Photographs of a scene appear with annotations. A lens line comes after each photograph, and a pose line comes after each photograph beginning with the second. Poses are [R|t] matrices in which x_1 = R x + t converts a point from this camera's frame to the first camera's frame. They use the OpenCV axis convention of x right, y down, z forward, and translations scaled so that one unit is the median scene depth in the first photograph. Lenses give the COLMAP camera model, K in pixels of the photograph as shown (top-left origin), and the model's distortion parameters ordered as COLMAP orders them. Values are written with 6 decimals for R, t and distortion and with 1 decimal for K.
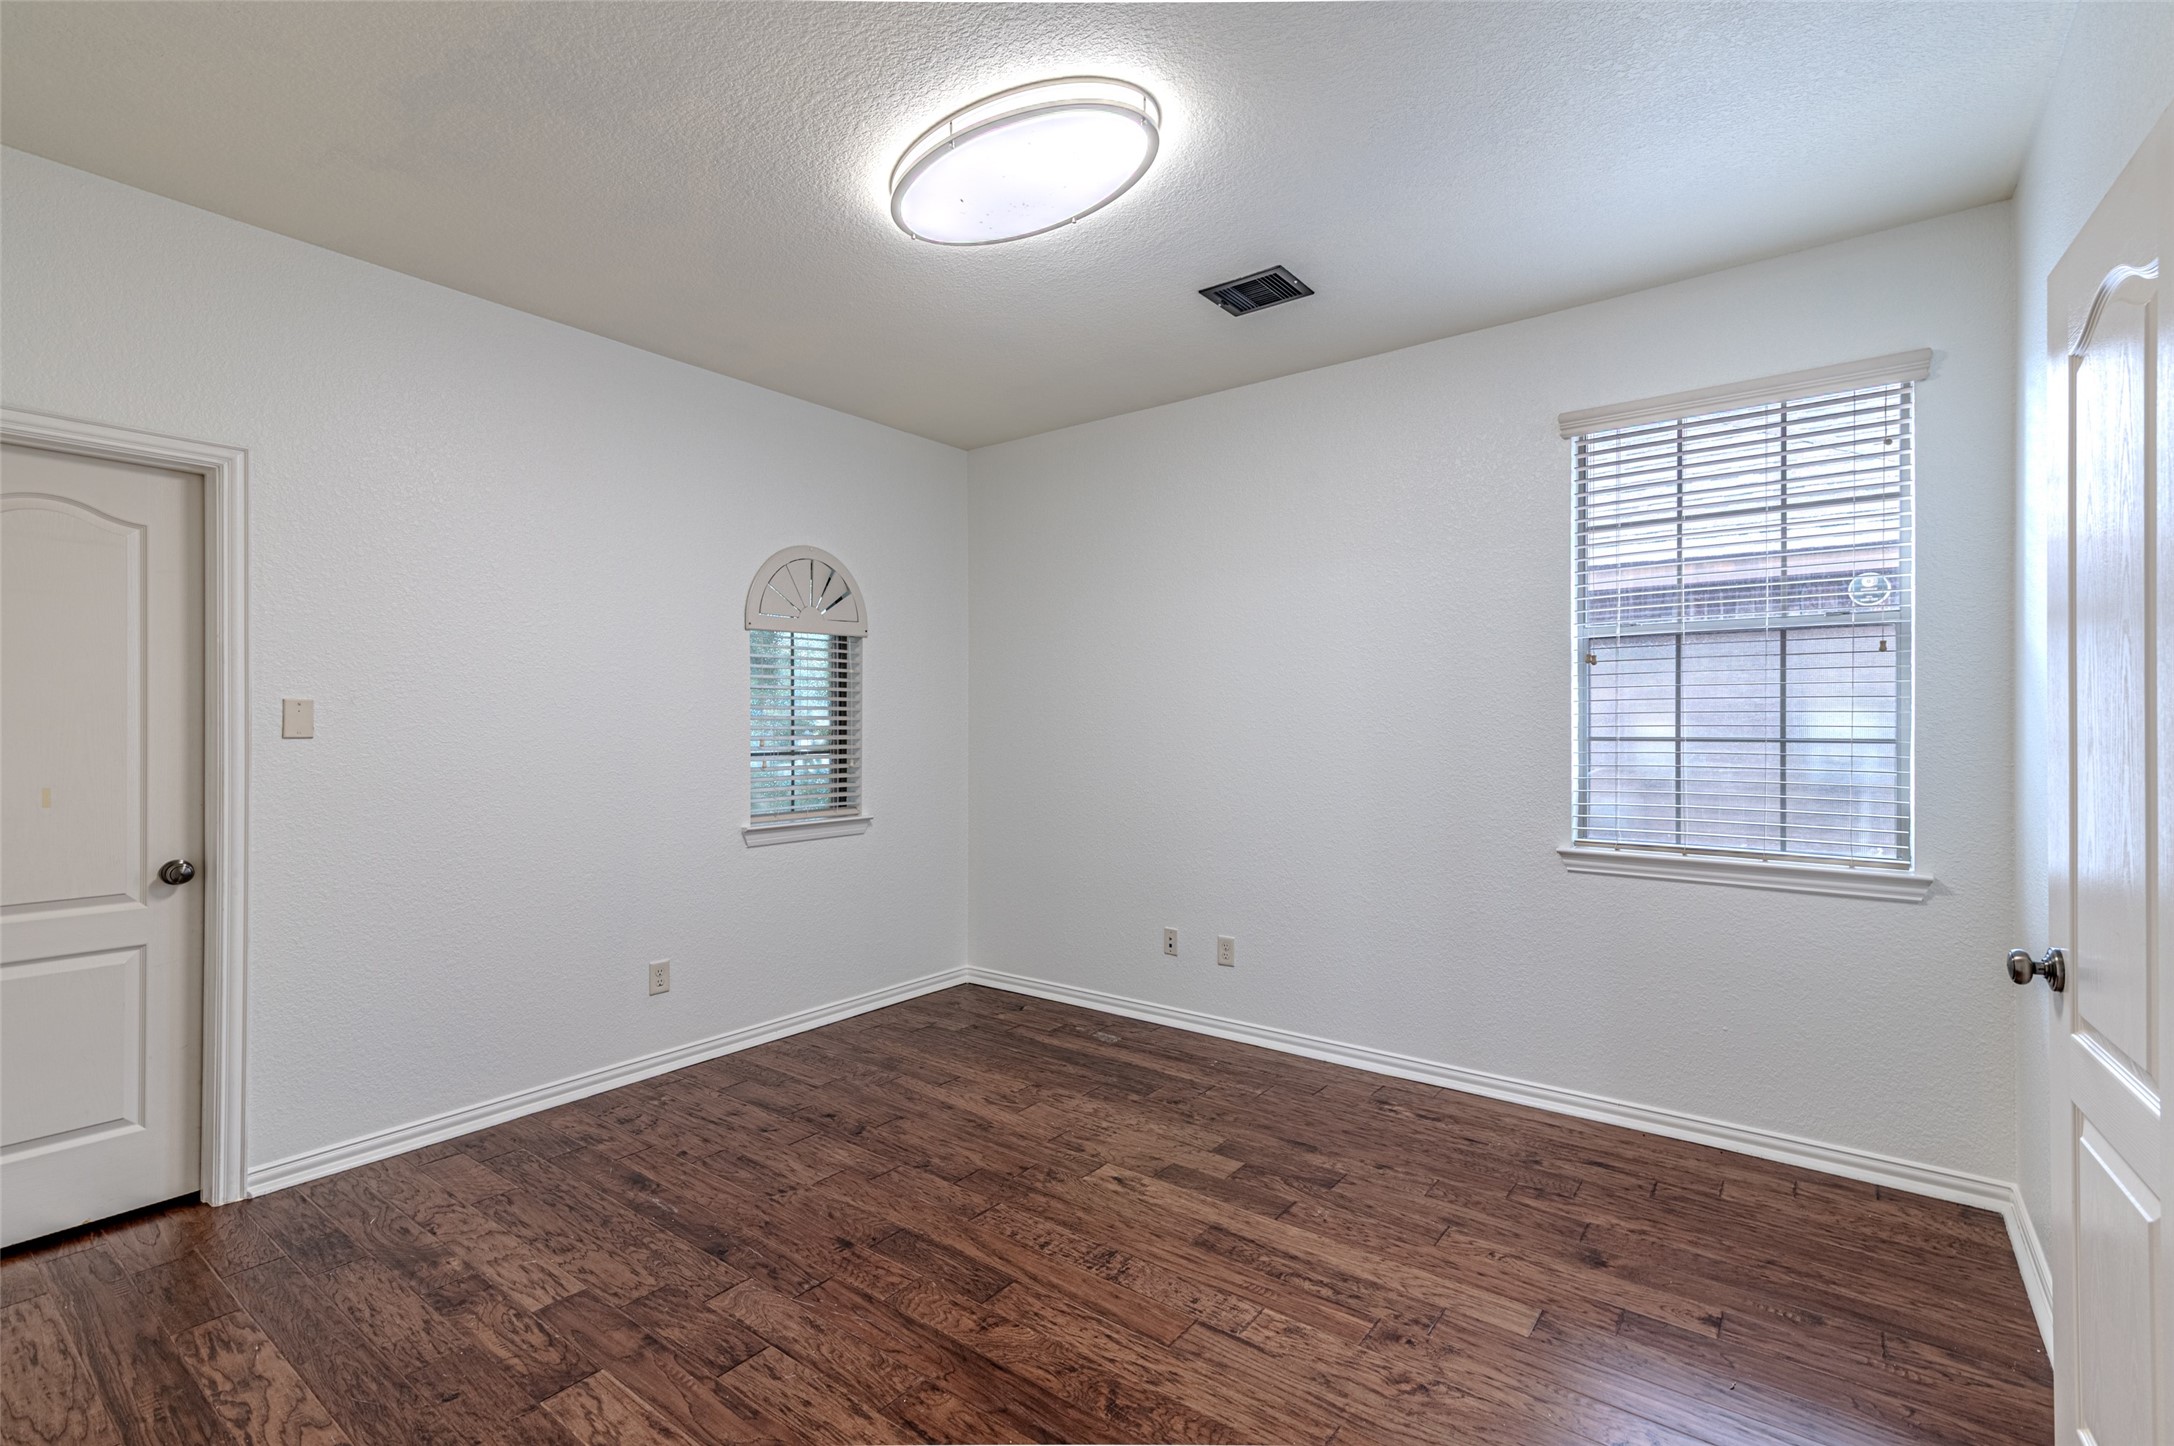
lens RADIAL K [[999.9, 0, 1086.5], [0, 999.9, 721.4], [0, 0, 1]] dist [0.014079, 0.000207]
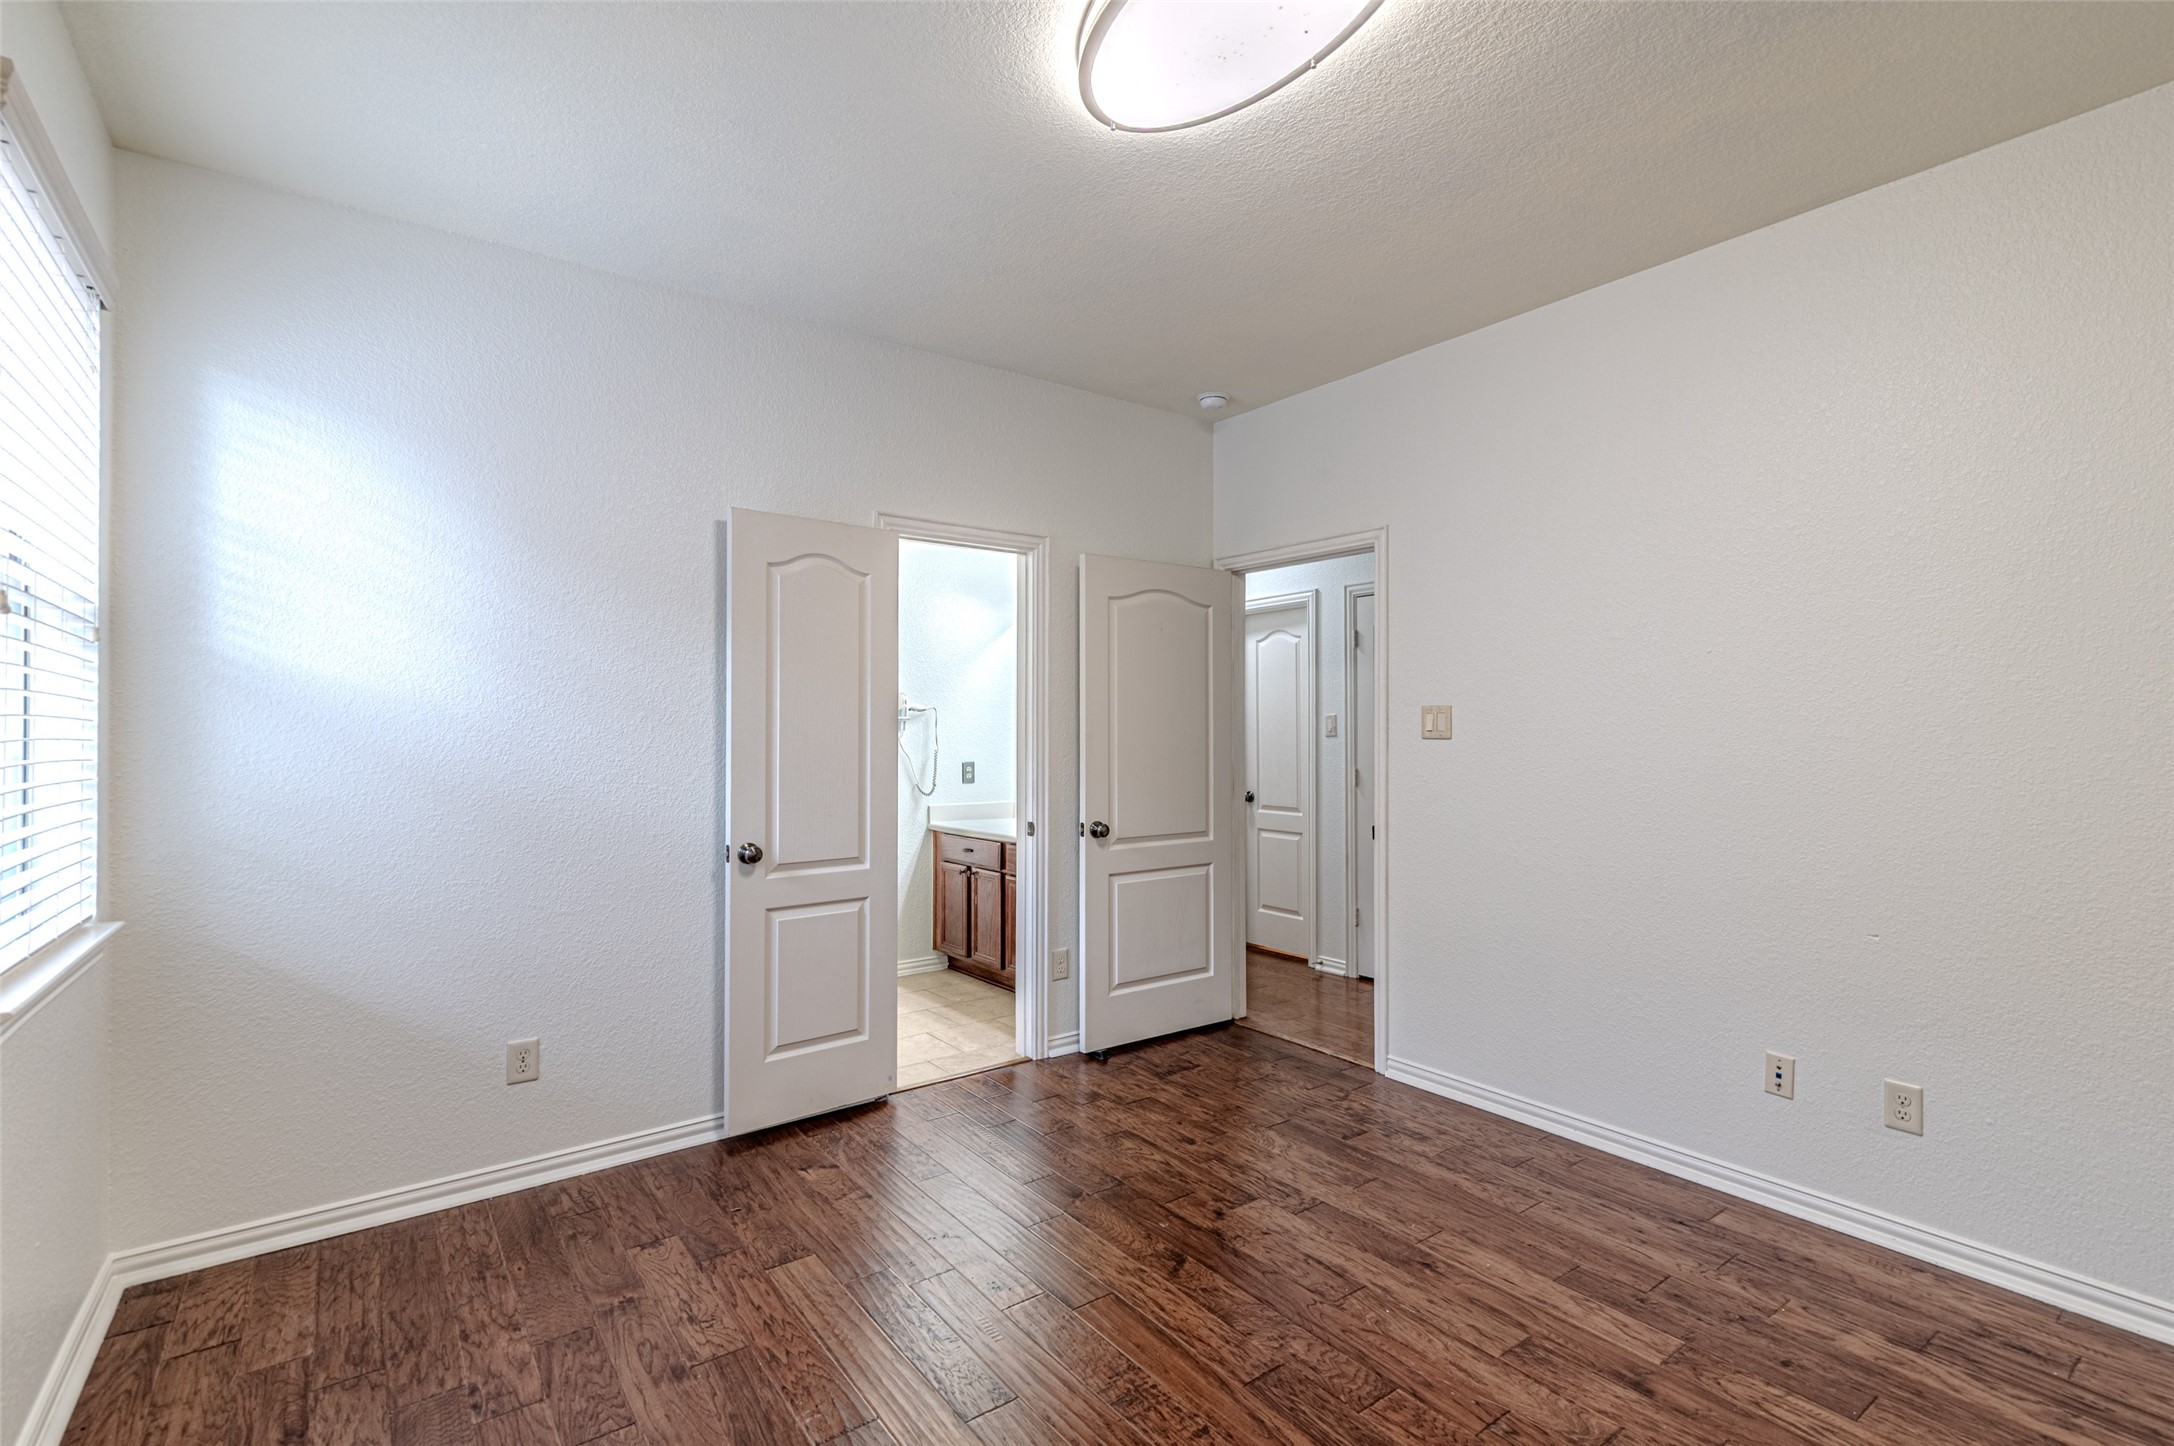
lens RADIAL K [[999.9, 0, 1087.1], [0, 999.9, 724.0], [0, 0, 1]] dist [0.014079, 0.000207]
pose [[-0.959793, 0.003914, 0.280683, -0.196036], [0.002062, 0.999974, -0.006894, -0.001942], [-0.280703, -0.006038, -0.959776, 1.985603]]
